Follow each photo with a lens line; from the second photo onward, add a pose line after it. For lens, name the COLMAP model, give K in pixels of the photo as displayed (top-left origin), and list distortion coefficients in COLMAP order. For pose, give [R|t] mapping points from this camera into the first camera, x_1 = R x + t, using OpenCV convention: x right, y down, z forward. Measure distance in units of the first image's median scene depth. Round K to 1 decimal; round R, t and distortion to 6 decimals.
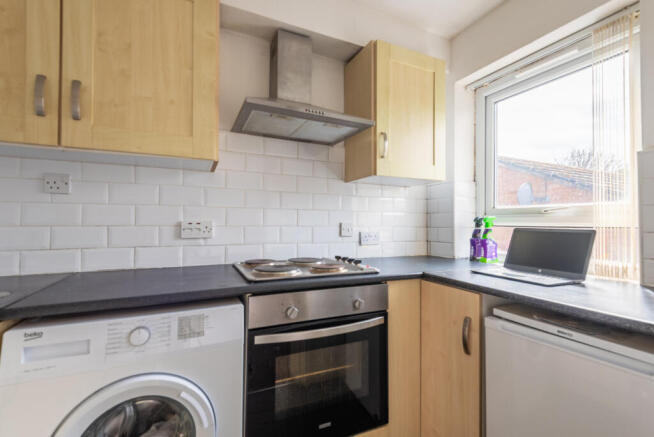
lens RADIAL K [[297.1, 0, 328.8], [0, 297.1, 214.4], [0, 0, 1]] dist [0.028563, -0.012156]
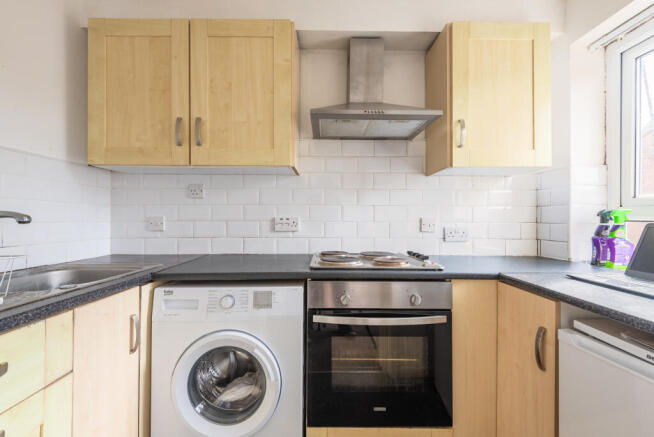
lens RADIAL K [[297.1, 0, 328.8], [0, 297.1, 214.4], [0, 0, 1]] dist [0.028563, -0.012156]
pose [[0.912351, -0.009761, -0.409294, 0.230886], [0.015276, 0.999831, 0.010208, 0.002327], [0.409125, -0.015566, 0.912346, -0.025580]]
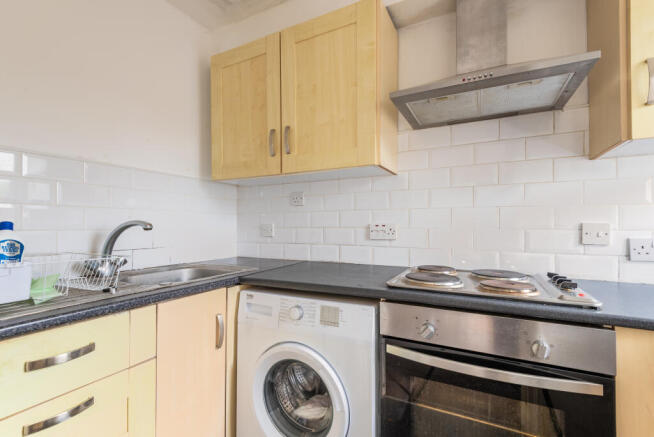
lens RADIAL K [[302.7, 0, 325.6], [0, 302.7, 220.5], [0, 0, 1]] dist [0.037706, -0.023334]
pose [[0.604438, -0.018726, -0.796432, 0.332050], [0.028941, 0.999580, -0.001538, 0.008809], [0.796126, -0.022120, 0.604726, 0.212781]]
